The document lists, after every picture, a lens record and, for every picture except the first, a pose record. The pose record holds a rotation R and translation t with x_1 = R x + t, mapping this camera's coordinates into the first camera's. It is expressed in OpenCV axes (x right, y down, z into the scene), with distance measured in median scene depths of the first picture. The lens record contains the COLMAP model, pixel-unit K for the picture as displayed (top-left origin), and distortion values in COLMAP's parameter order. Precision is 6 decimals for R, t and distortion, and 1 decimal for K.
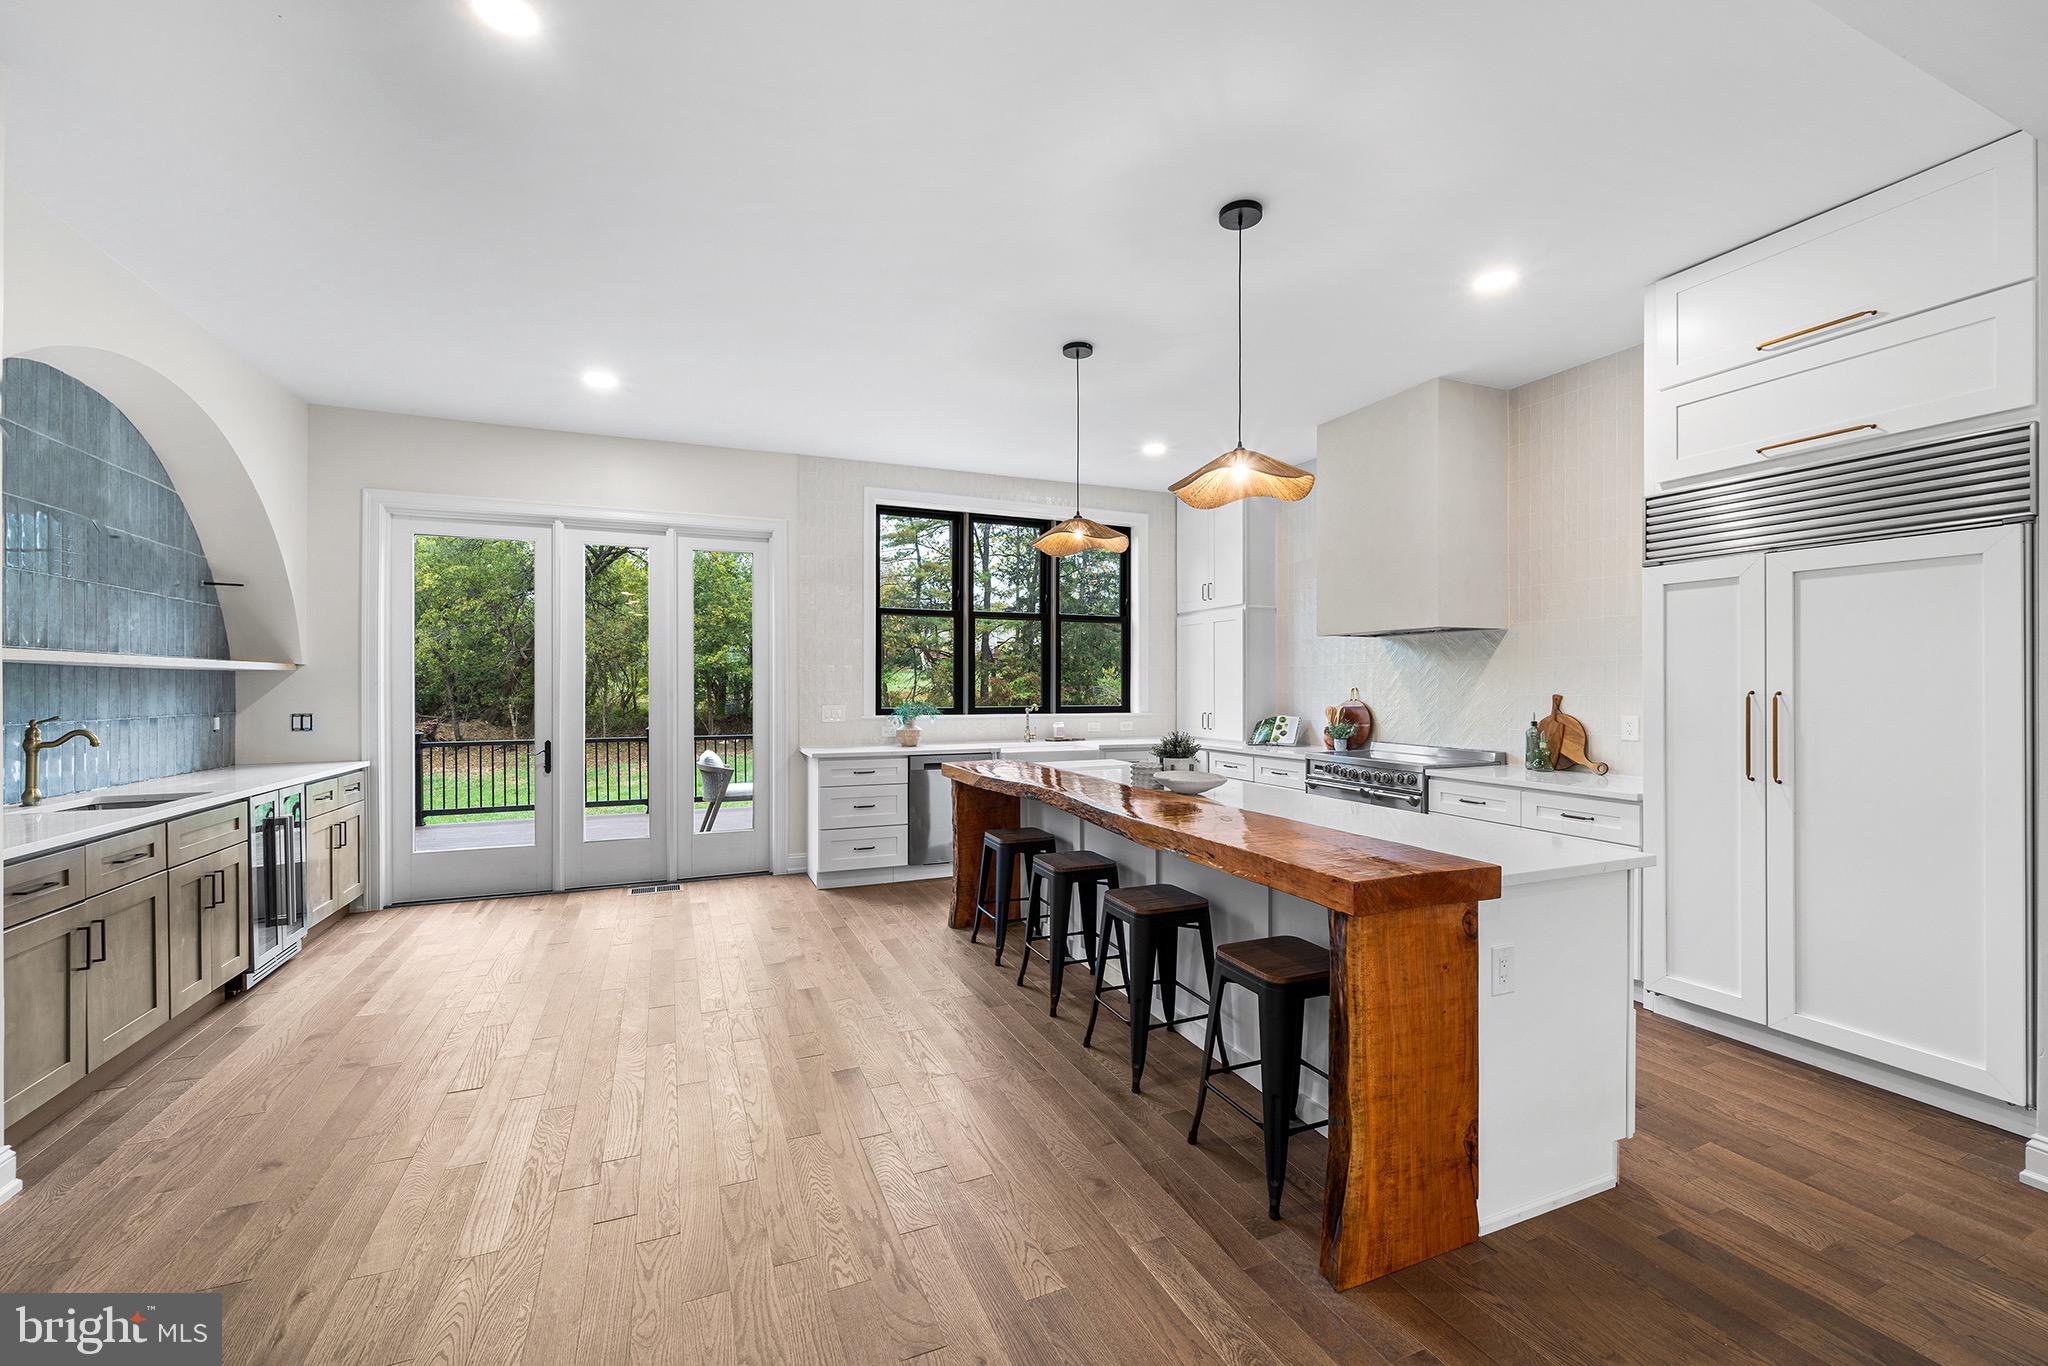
lens RADIAL K [[821.6, 0, 1026.9], [0, 821.6, 689.5], [0, 0, 1]] dist [-0.005686, 0.000206]
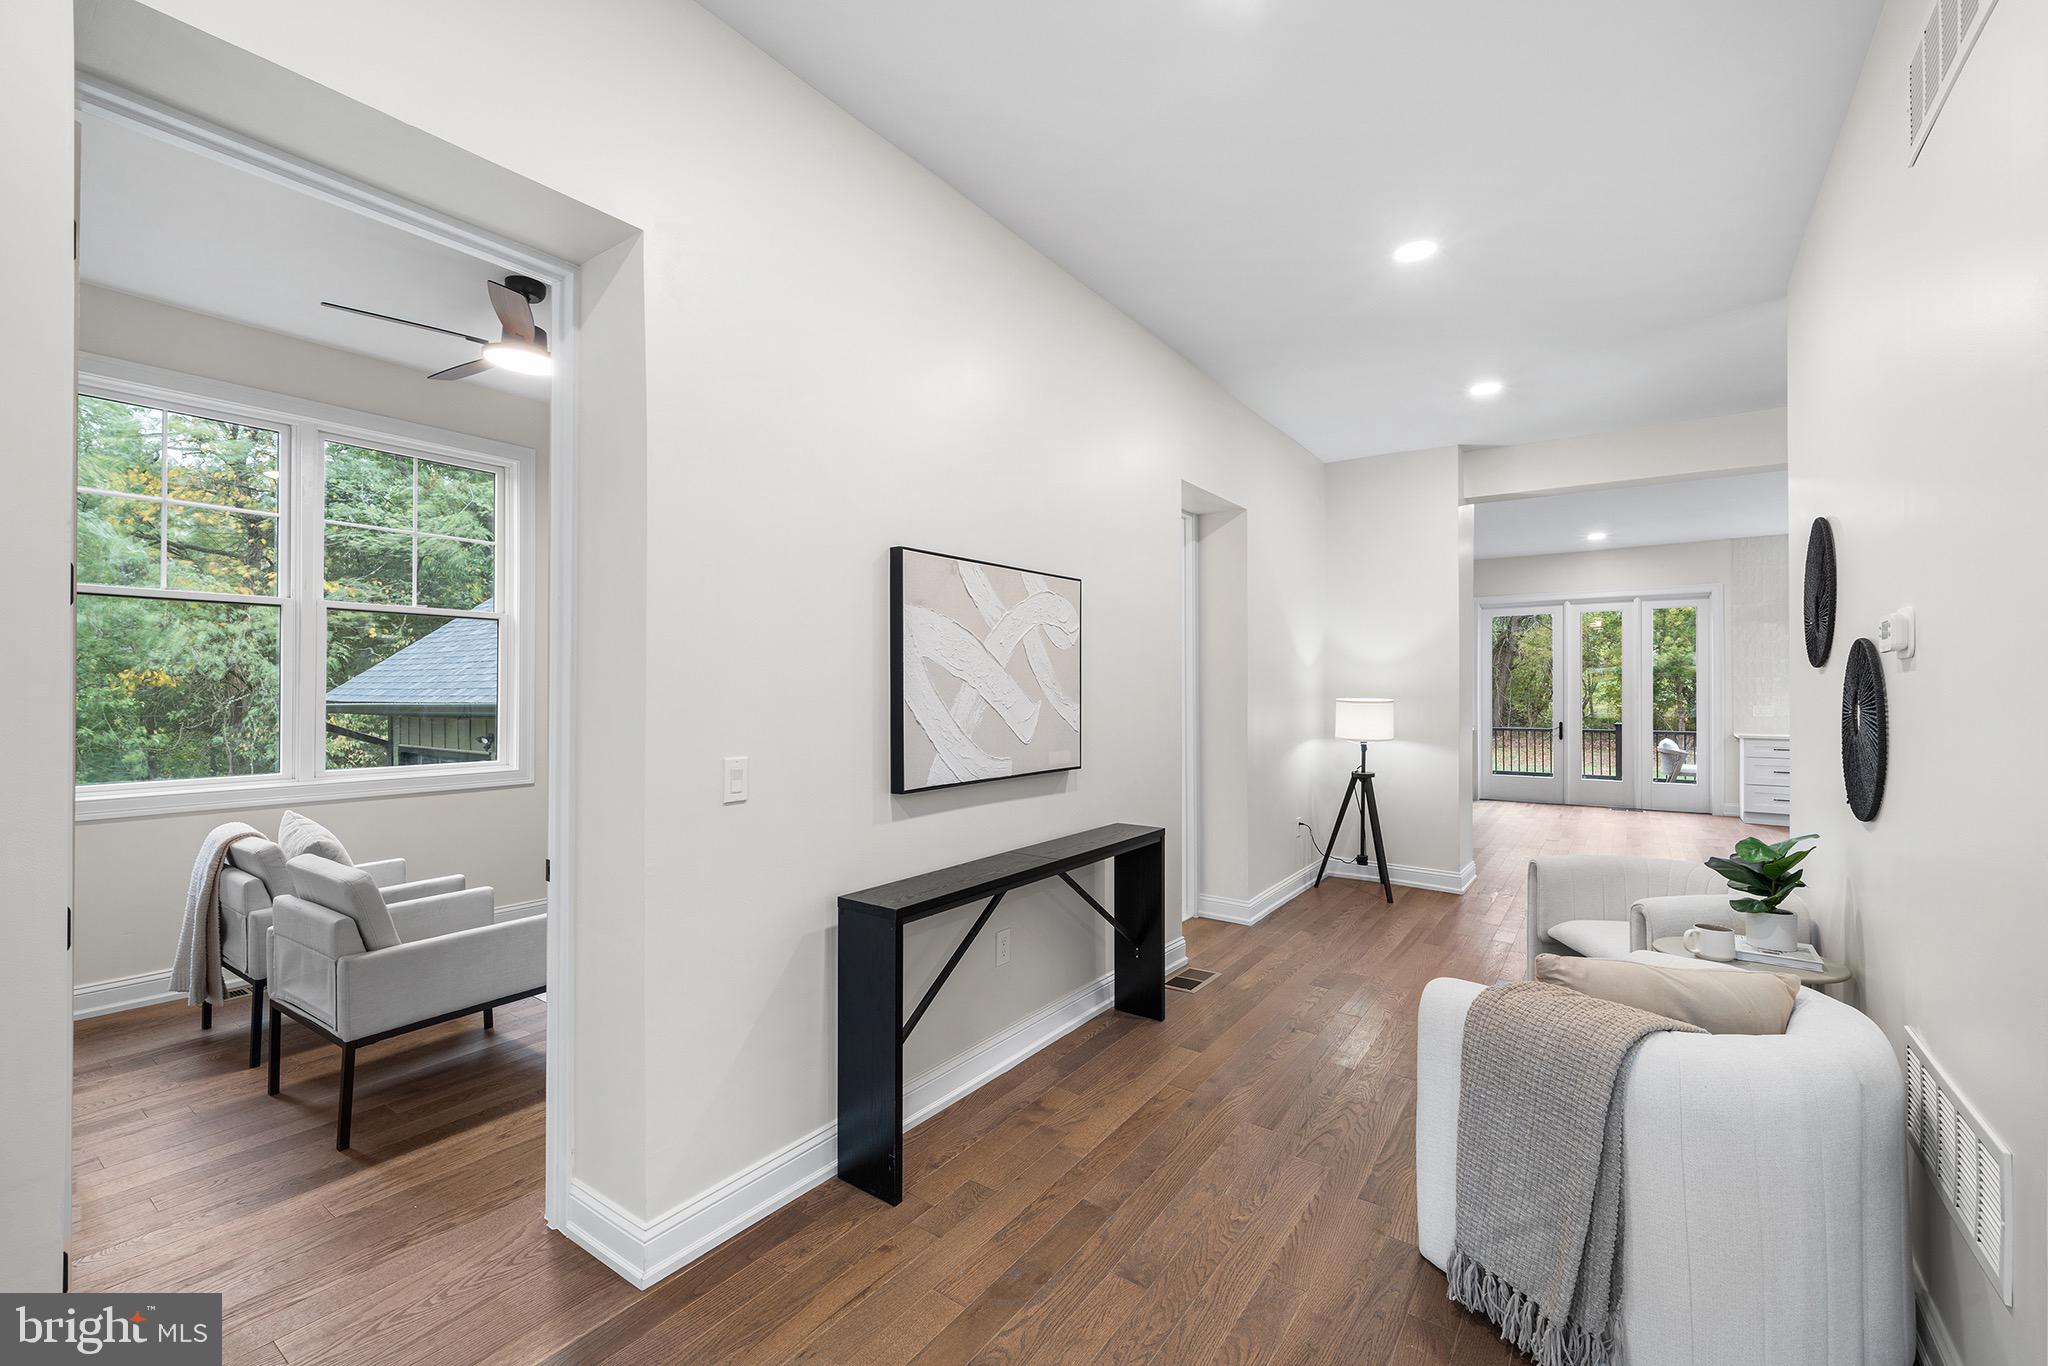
lens RADIAL K [[850.4, 0, 1024.0], [0, 850.4, 683.0], [0, 0, 1]] dist [-0.003711, 0.000176]
pose [[0.517114, -0.007801, -0.855881, 0.625368], [-0.004656, 0.999918, -0.011926, 0.006332], [0.855904, 0.010152, 0.517036, -1.504616]]
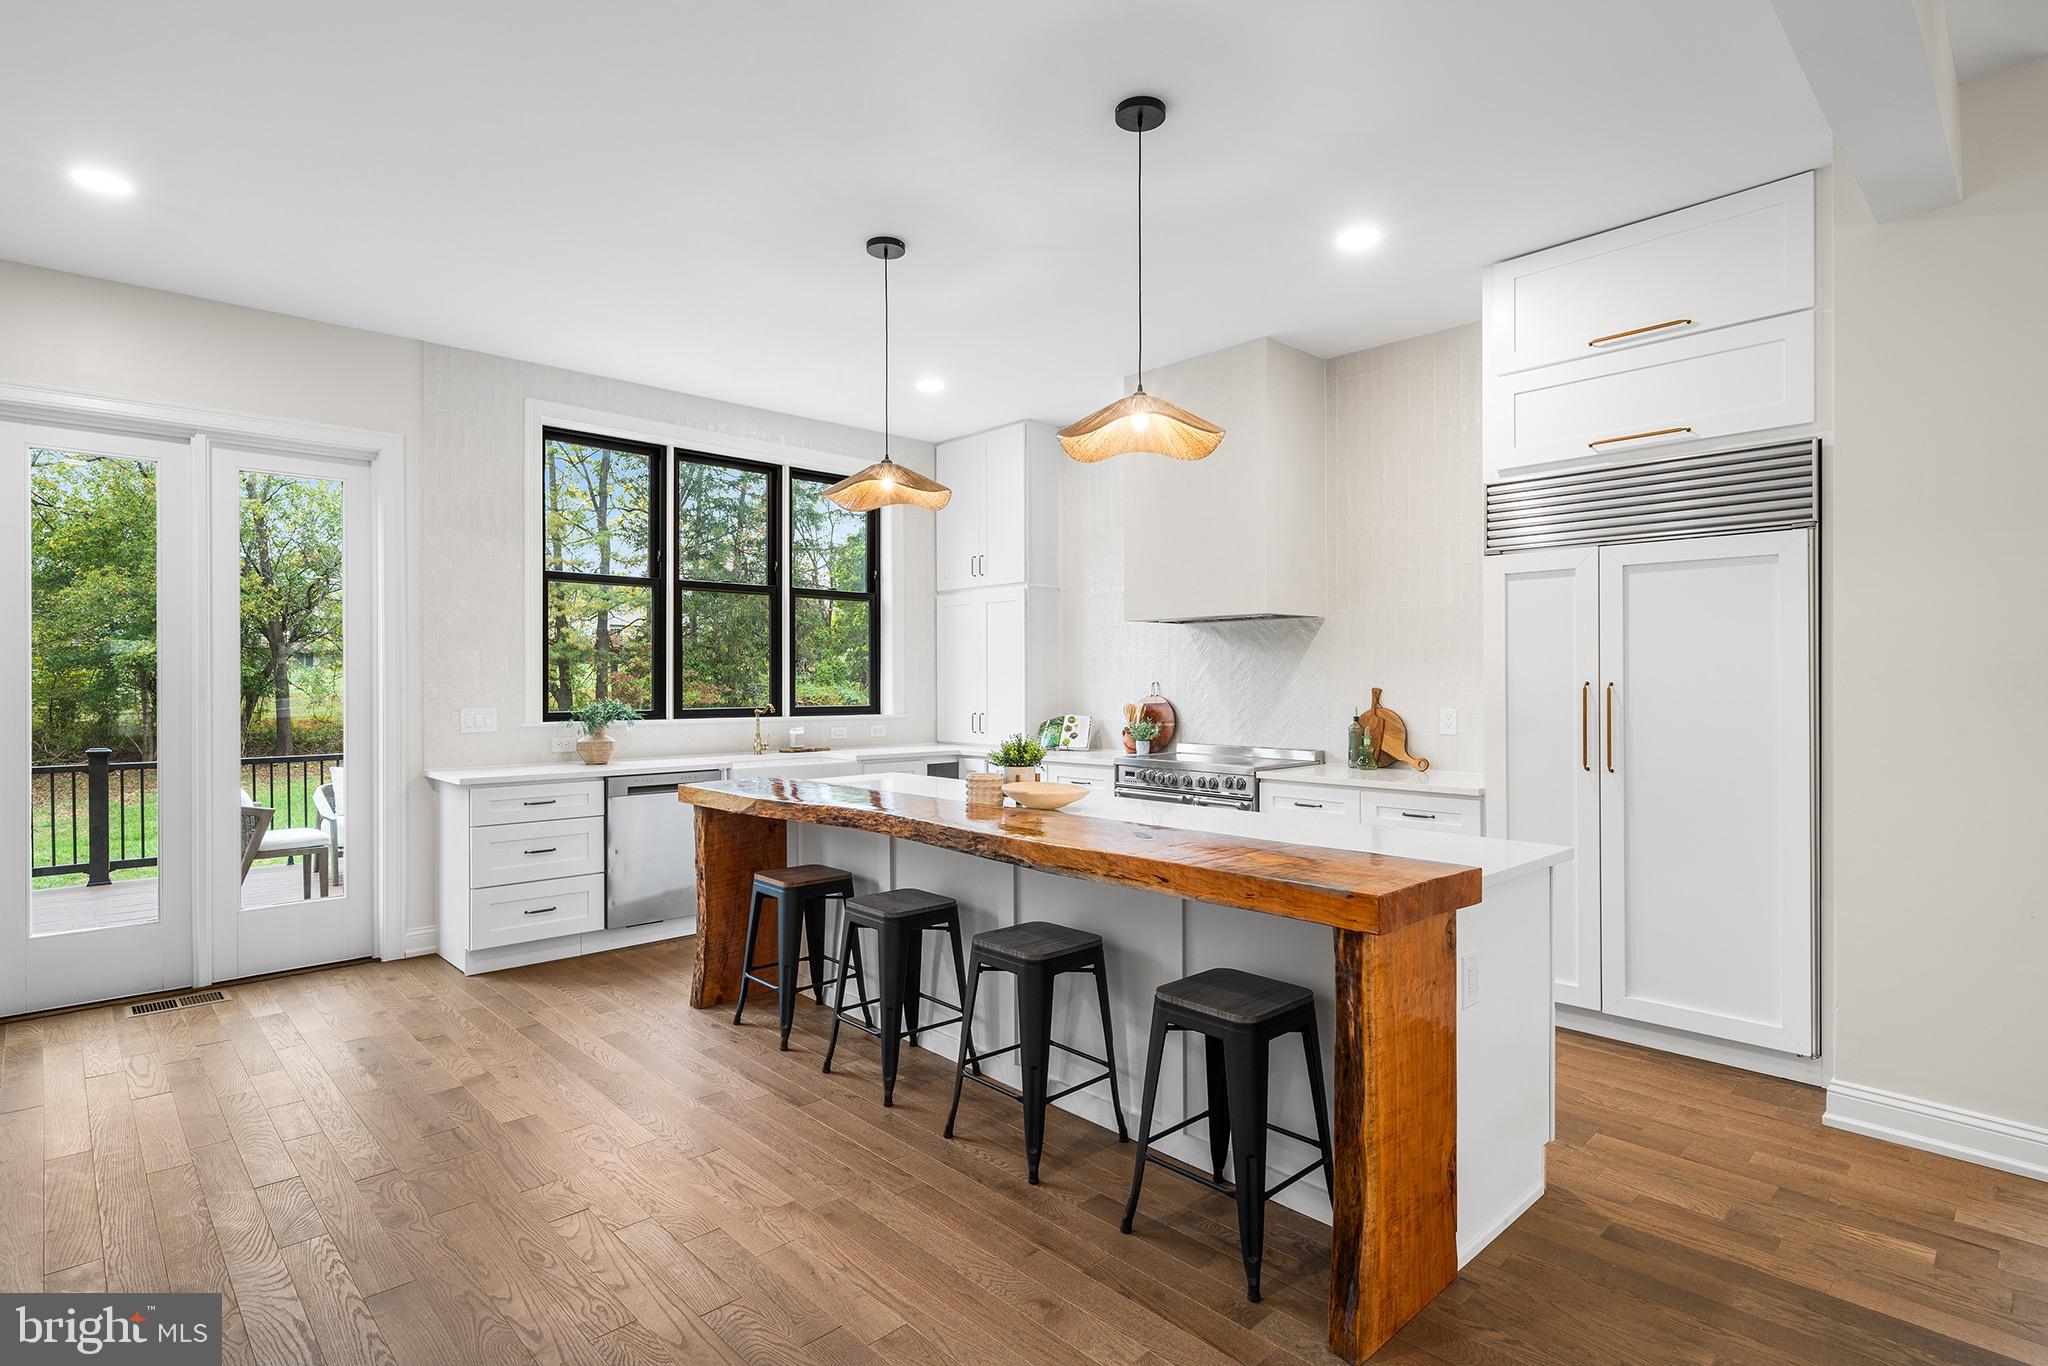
lens RADIAL K [[1014.7, 0, 1028.3], [0, 1014.7, 686.3], [0, 0, 1]] dist [-0.001415, -0.000715]
pose [[0.936730, -0.003662, 0.350034, -0.166729], [0.004112, 0.999991, -0.000541, 0.004278], [-0.350029, 0.001946, 0.936737, 0.055774]]
